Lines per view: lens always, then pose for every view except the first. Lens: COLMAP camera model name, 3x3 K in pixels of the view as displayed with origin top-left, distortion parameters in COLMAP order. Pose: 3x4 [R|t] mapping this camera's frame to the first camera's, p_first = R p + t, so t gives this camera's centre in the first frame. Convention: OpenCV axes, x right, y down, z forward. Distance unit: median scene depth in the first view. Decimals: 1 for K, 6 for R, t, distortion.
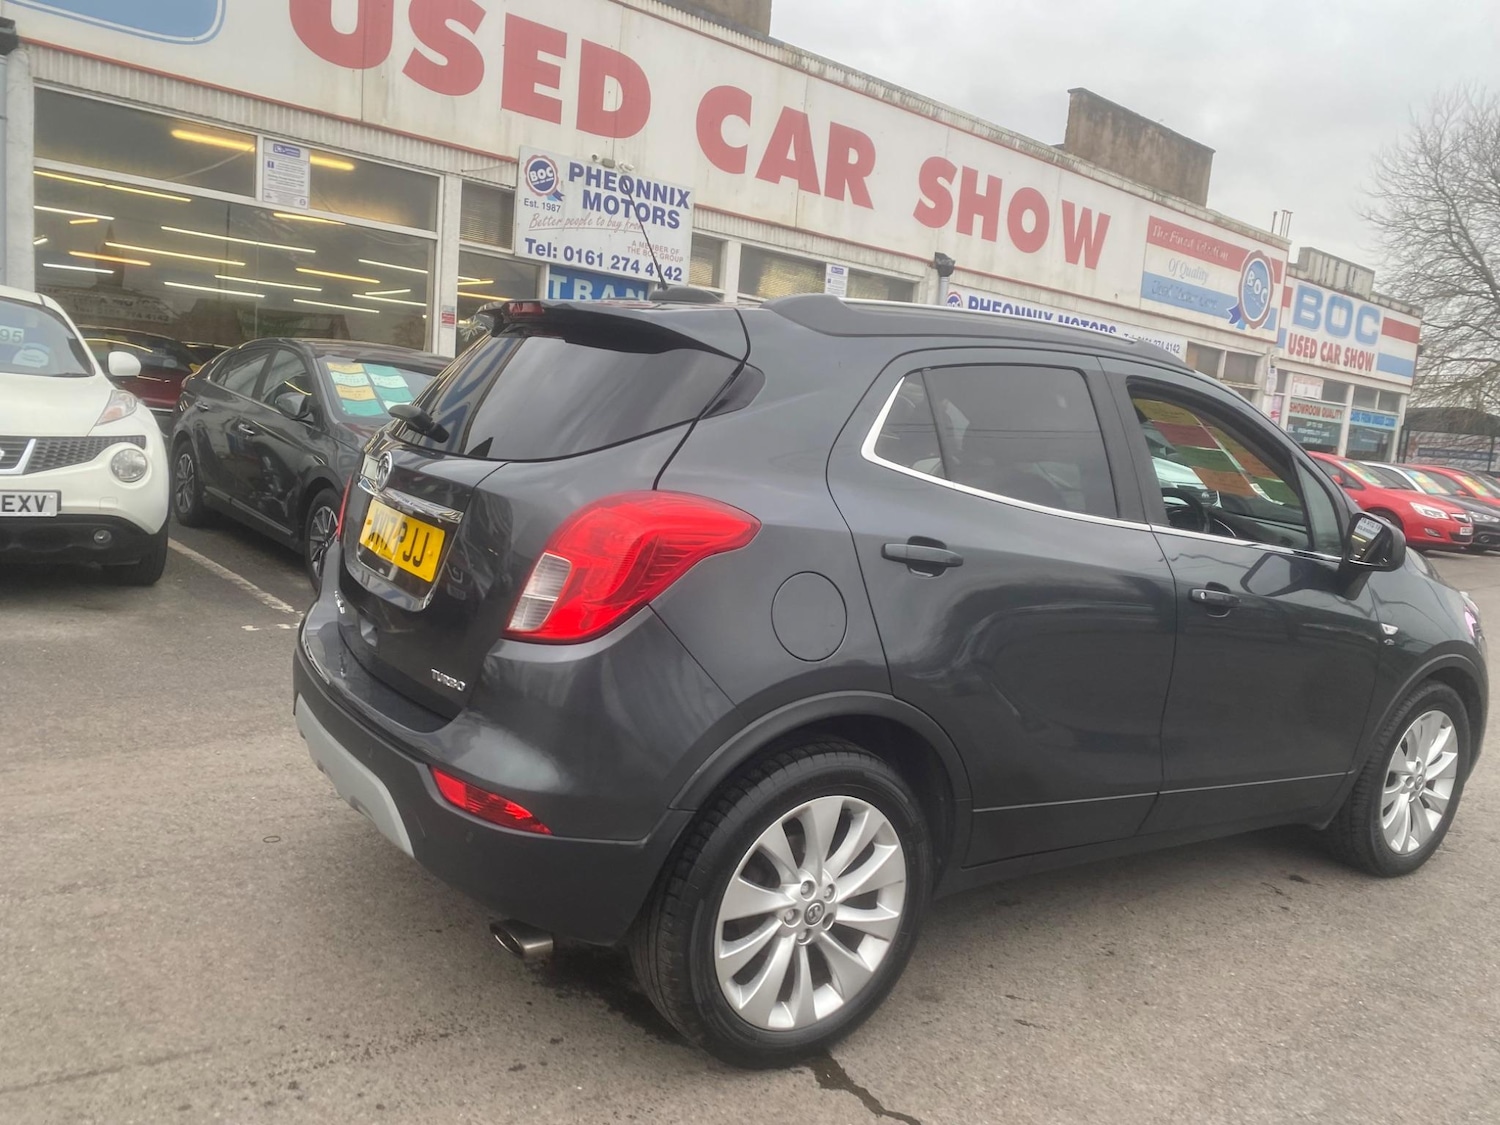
lens RADIAL K [[1097.0, 0, 753.8], [0, 1097.0, 527.2], [0, 0, 1]] dist [0.026992, -0.027085]
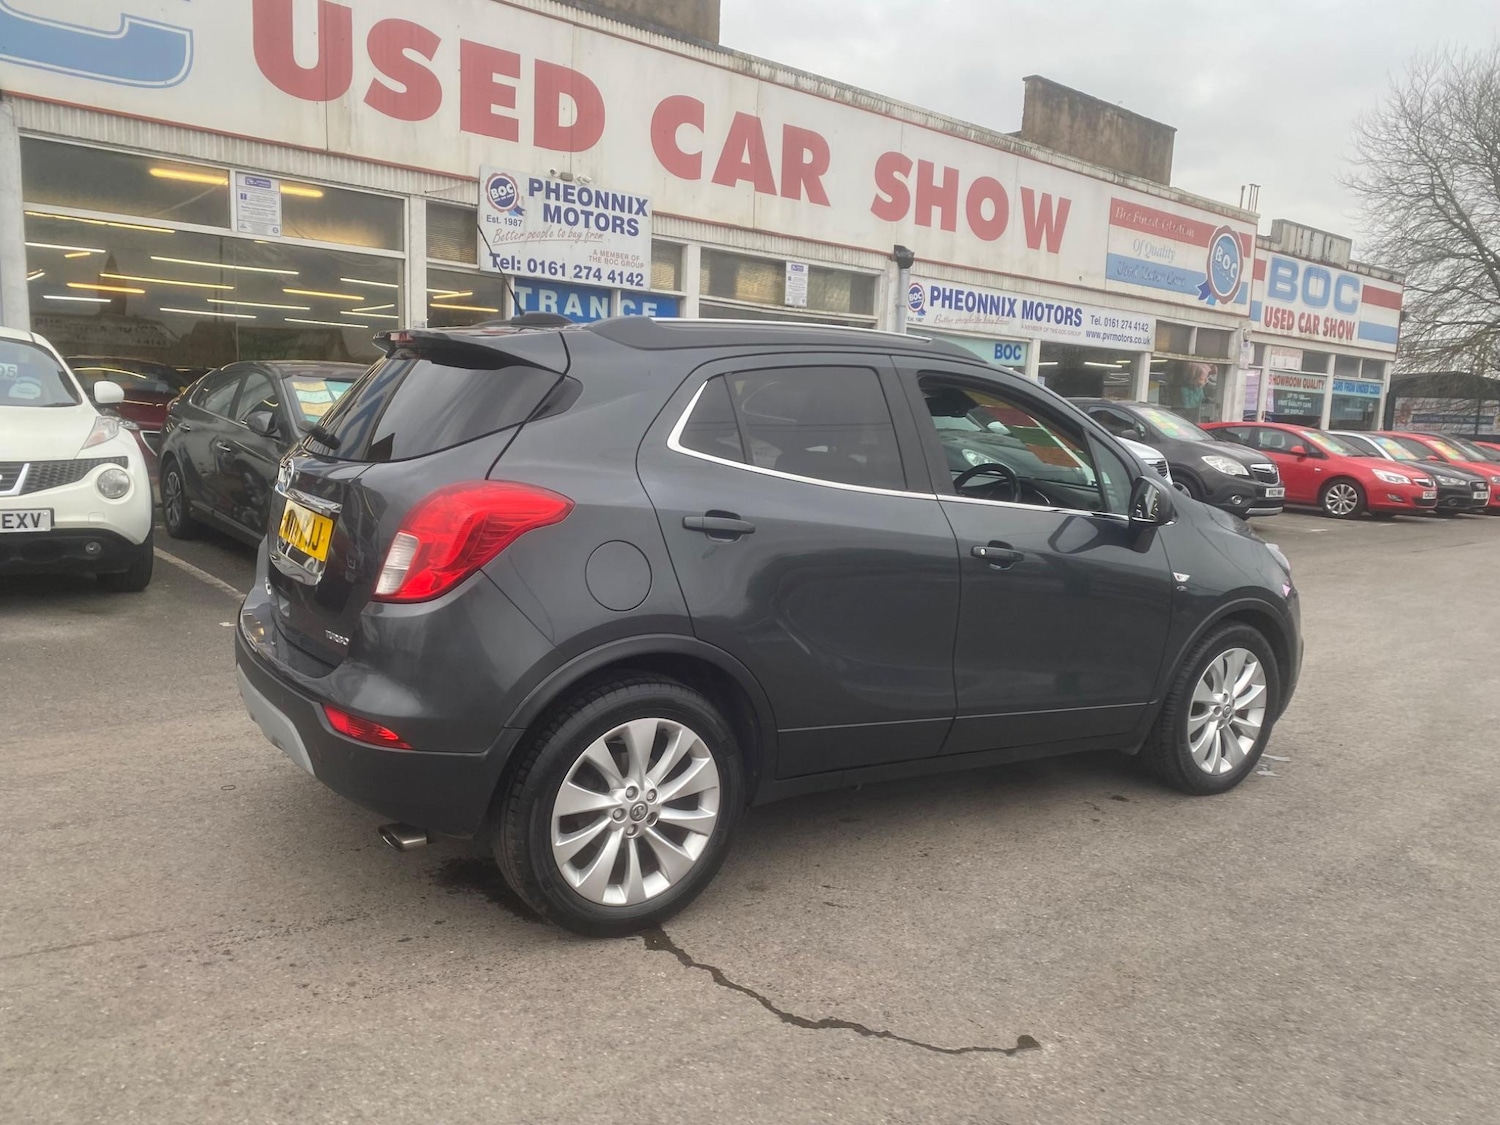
lens RADIAL K [[1123.7, 0, 748.3], [0, 1123.7, 539.5], [0, 0, 1]] dist [0.029338, -0.026897]
pose [[0.998743, -0.040939, -0.028905, 0.072123], [0.041299, 0.999075, 0.011961, 0.009154], [0.028389, -0.013140, 0.999511, -0.086449]]
